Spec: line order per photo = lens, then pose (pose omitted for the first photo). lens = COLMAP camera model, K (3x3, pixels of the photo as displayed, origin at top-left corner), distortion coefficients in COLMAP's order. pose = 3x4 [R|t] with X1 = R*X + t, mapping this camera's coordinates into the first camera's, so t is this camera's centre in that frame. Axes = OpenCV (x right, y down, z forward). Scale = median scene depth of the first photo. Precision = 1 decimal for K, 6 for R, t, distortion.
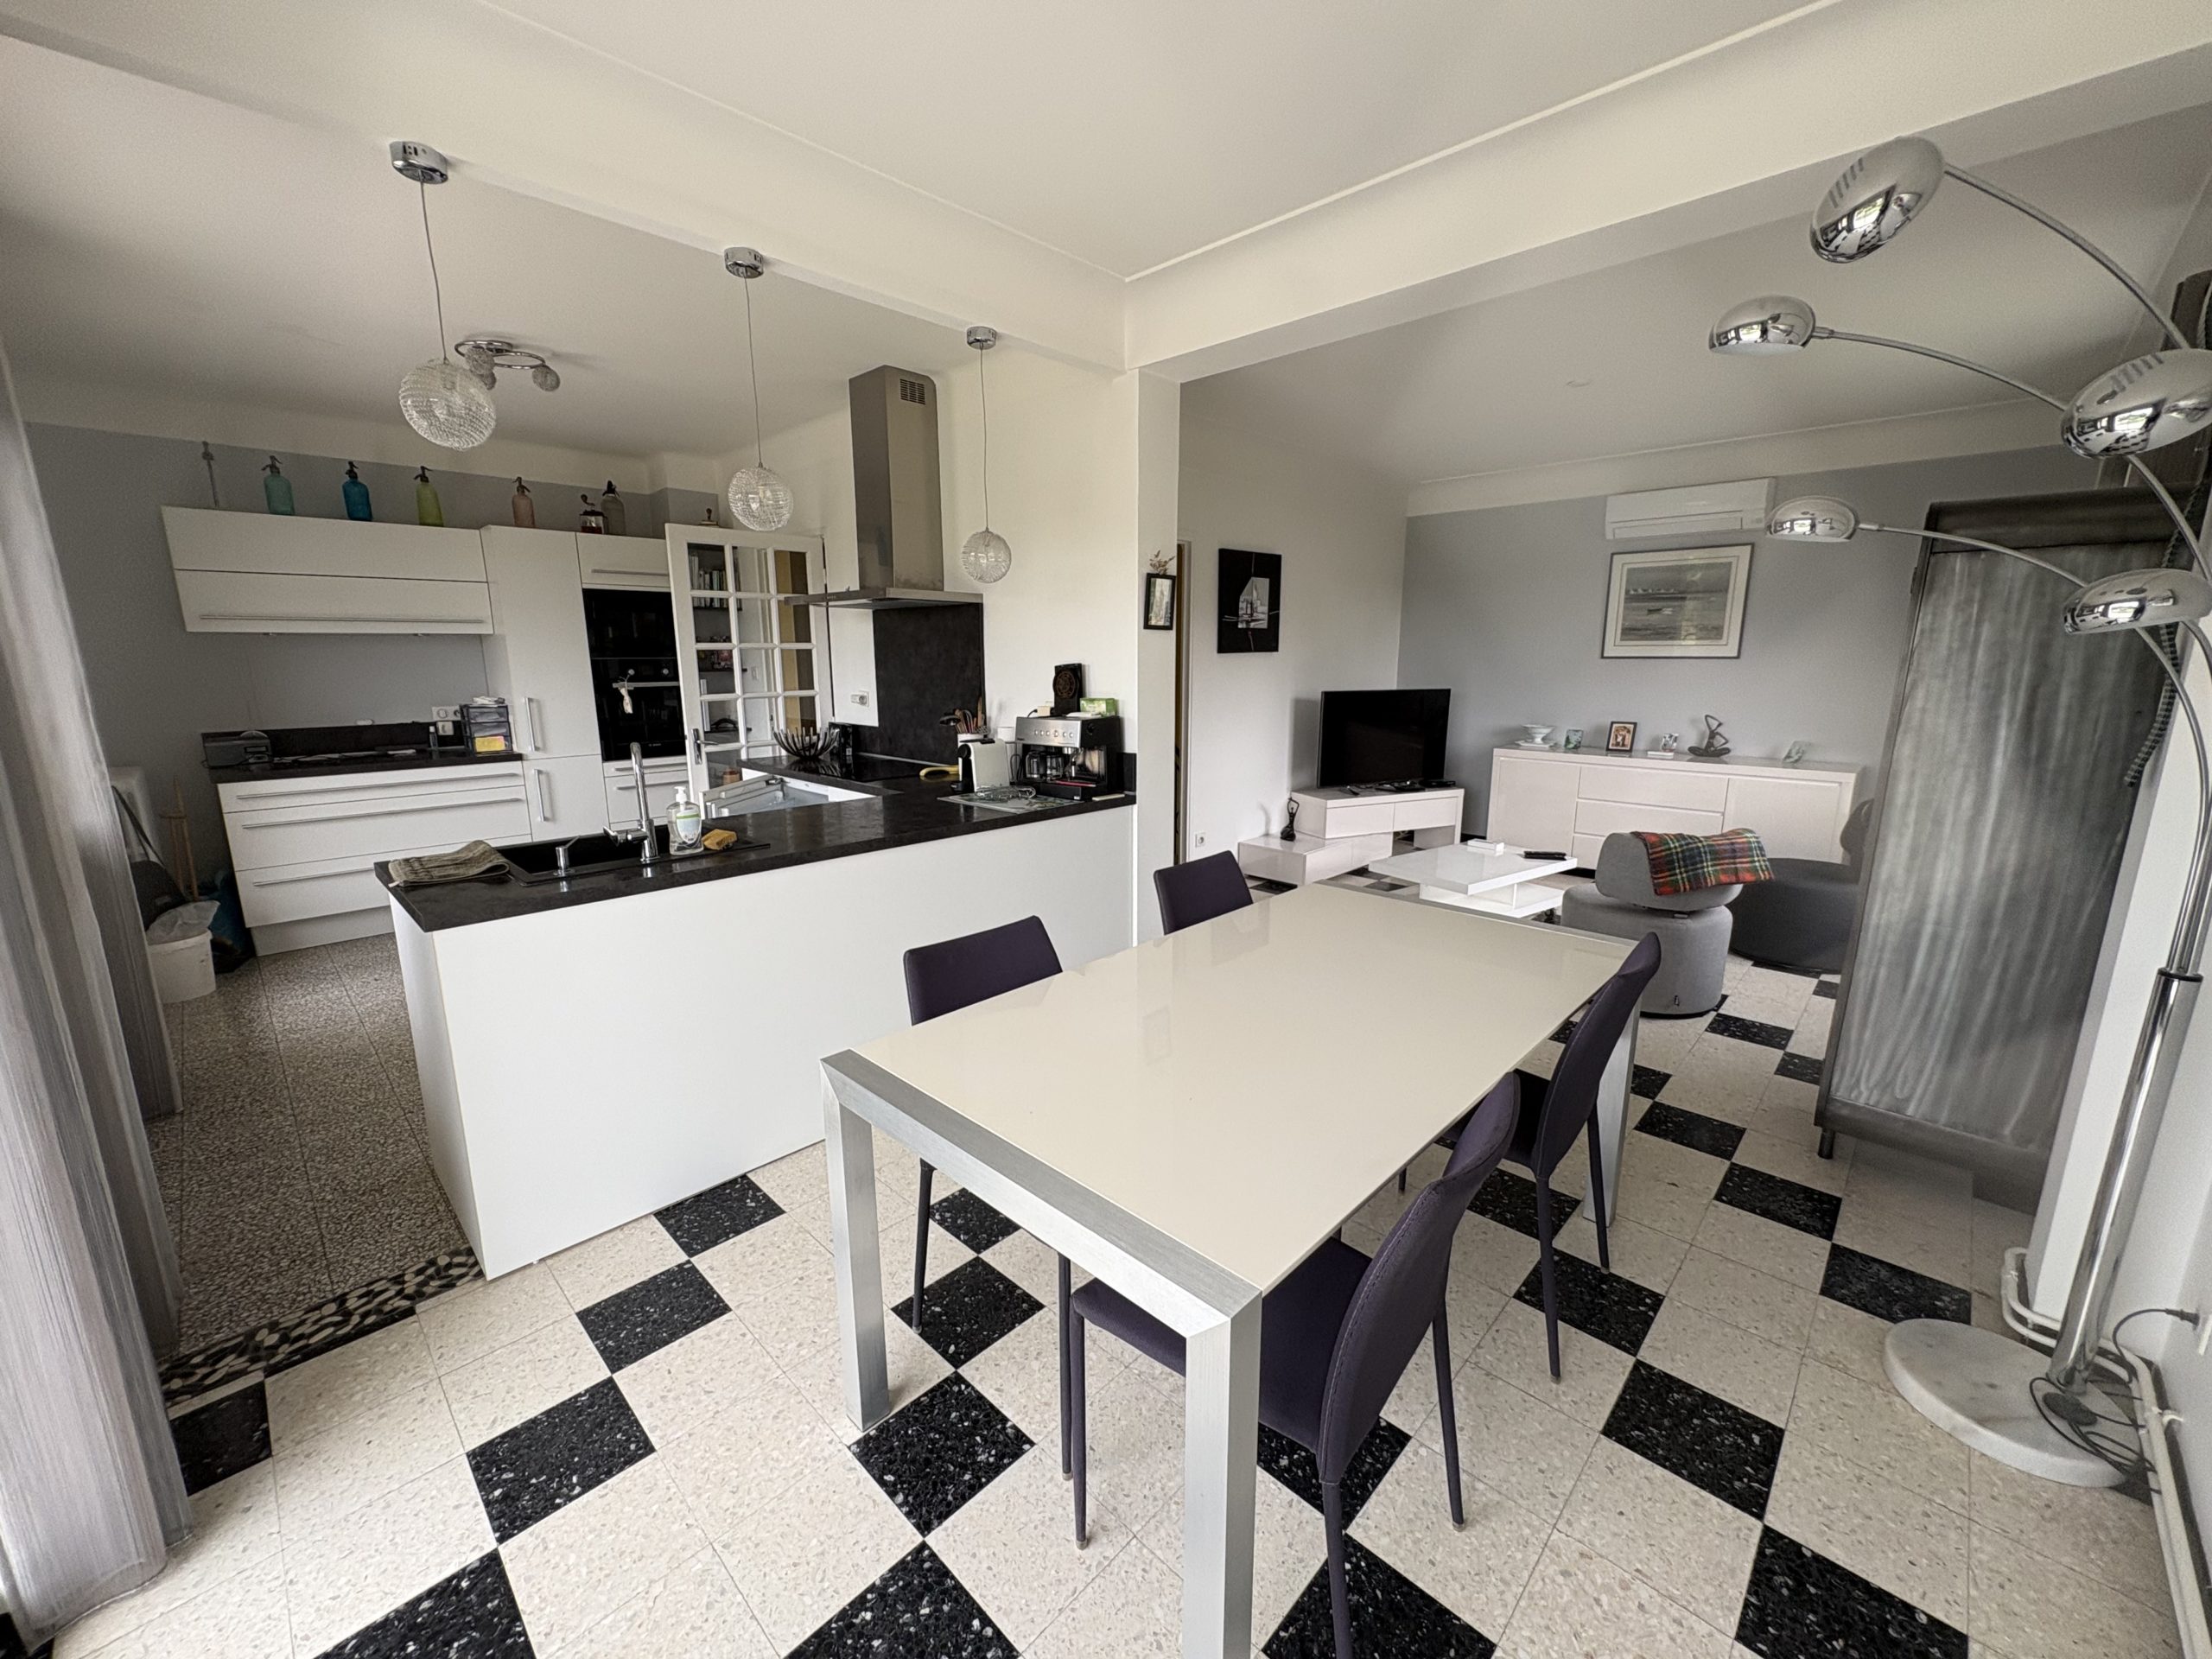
lens RADIAL K [[882.0, 0, 1105.0], [0, 882.0, 822.6], [0, 0, 1]] dist [0.001416, 0.000604]
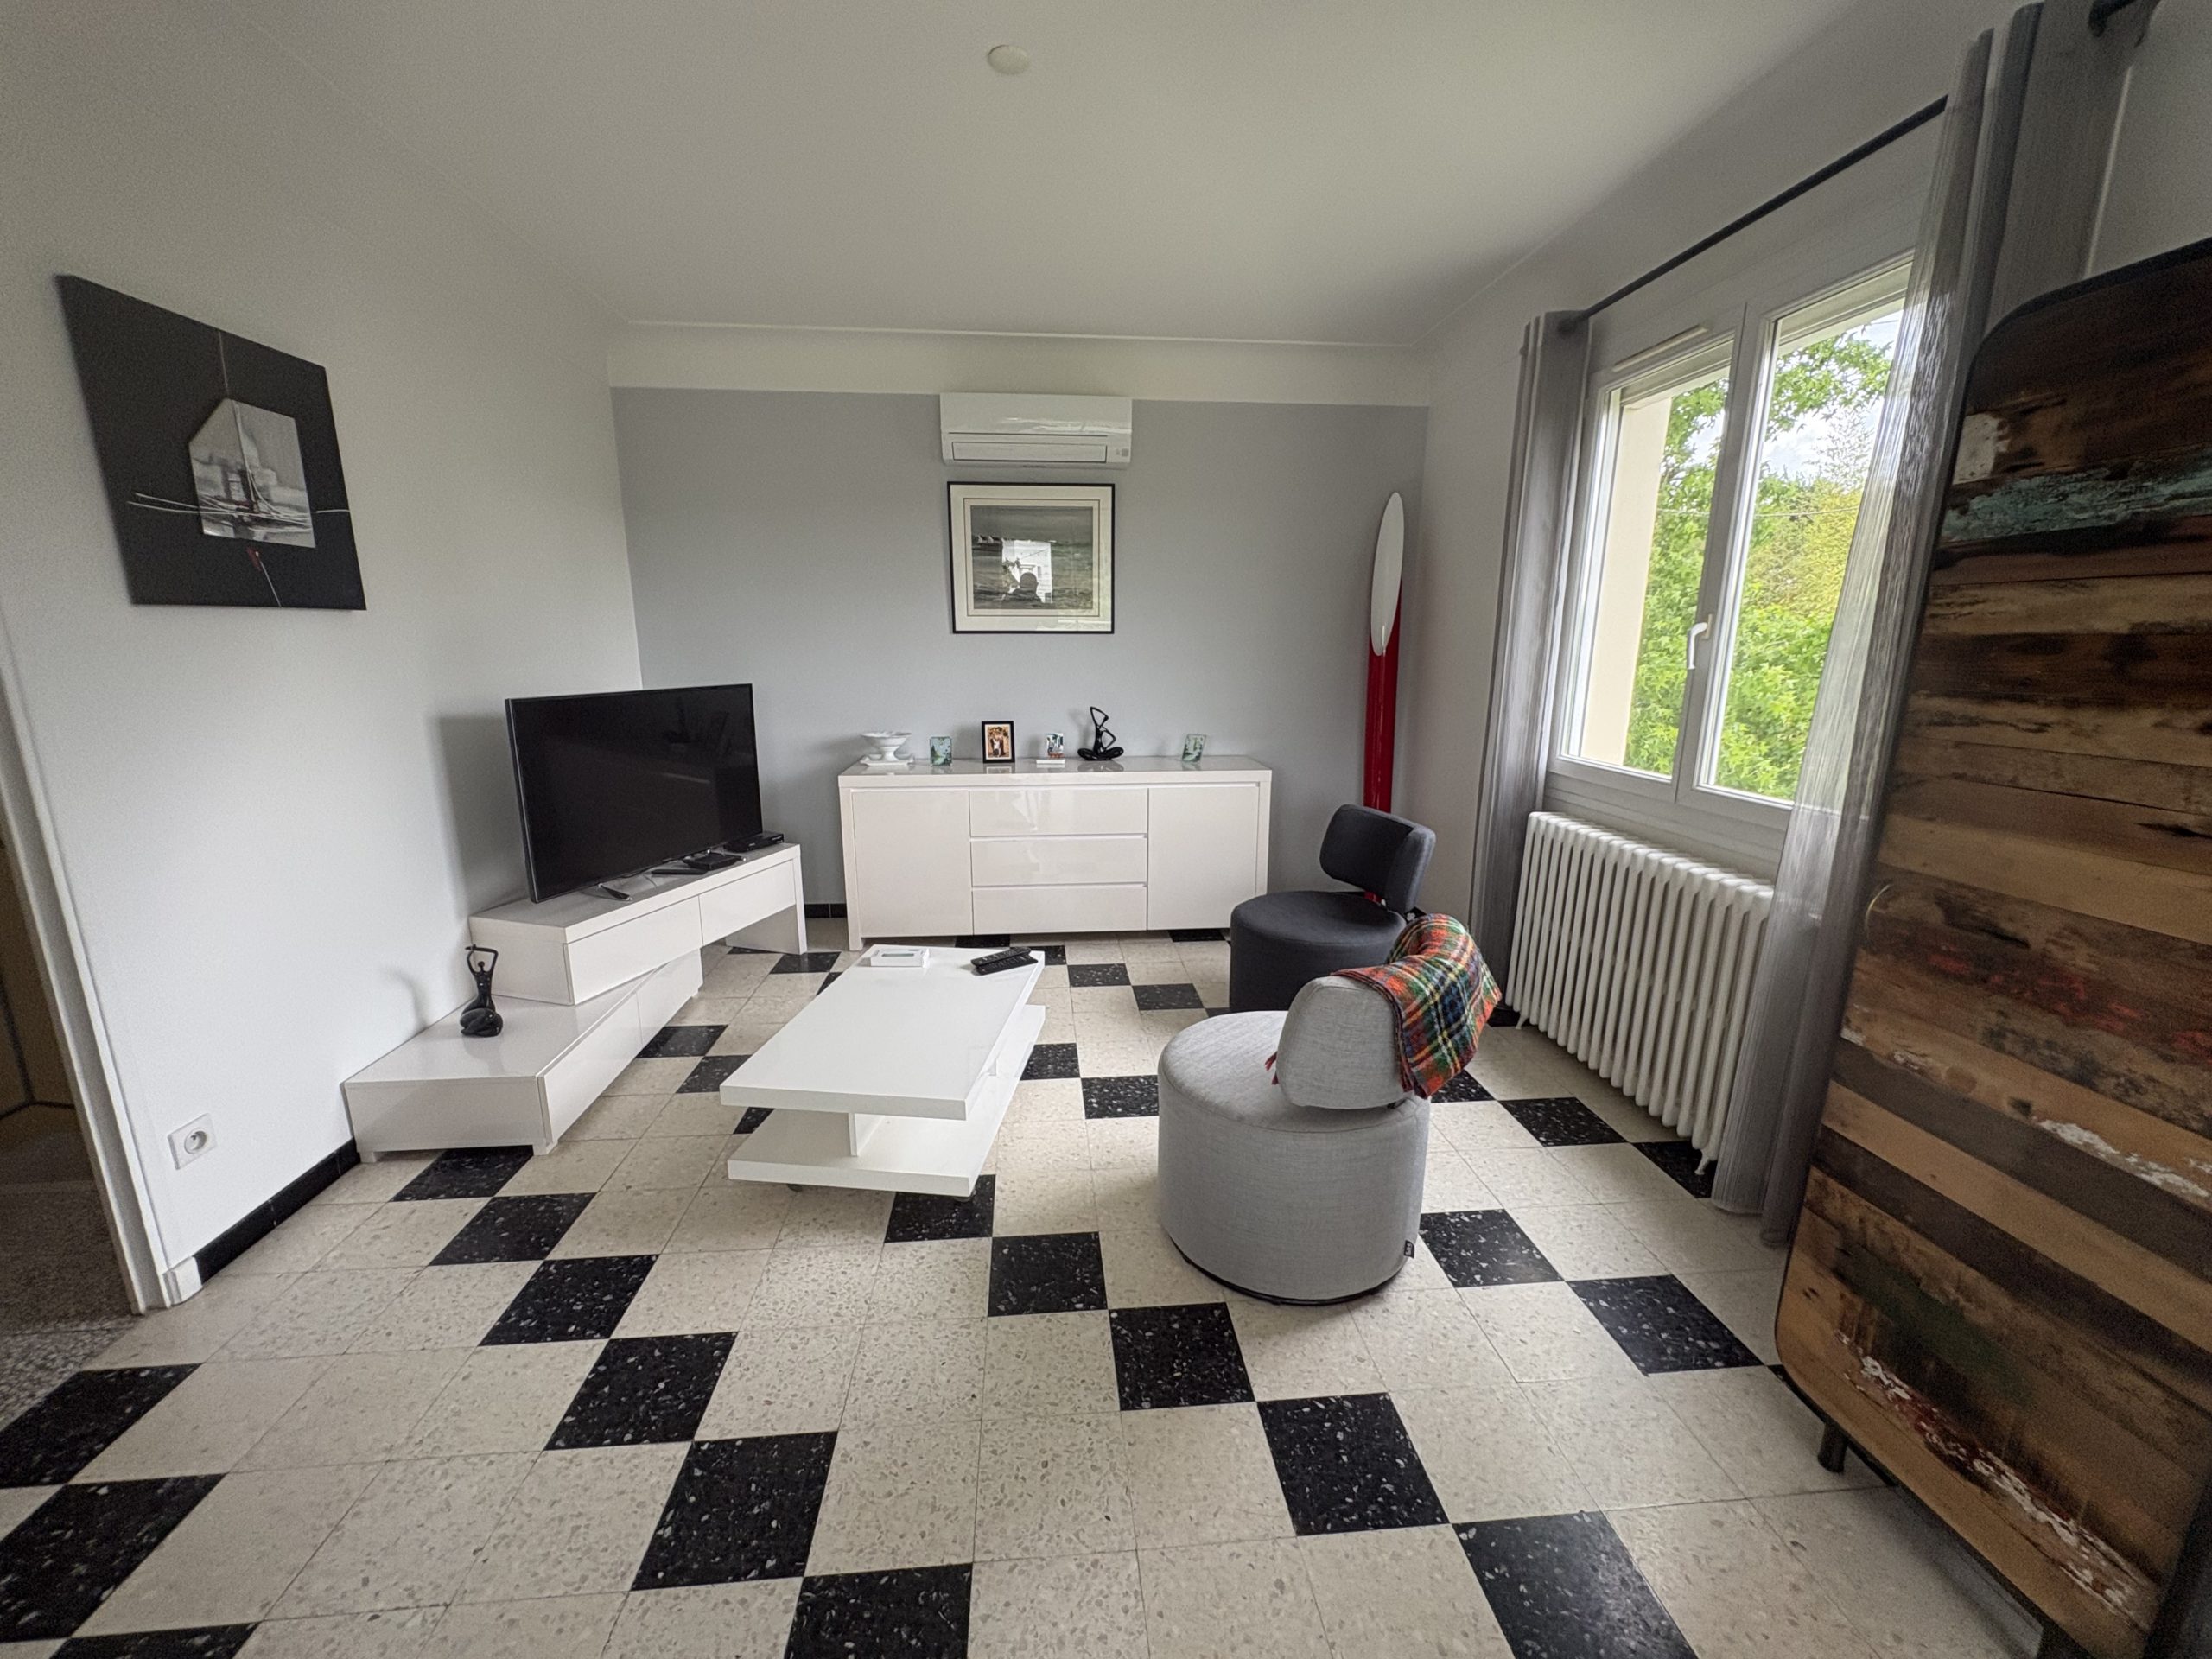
lens RADIAL K [[882.0, 0, 1105.2], [0, 882.0, 824.9], [0, 0, 1]] dist [0.001416, 0.000604]
pose [[0.657849, -0.153125, 0.737419, 0.101483], [0.142938, 0.986703, 0.077374, -0.075174], [-0.739461, 0.054505, 0.670989, 0.461363]]
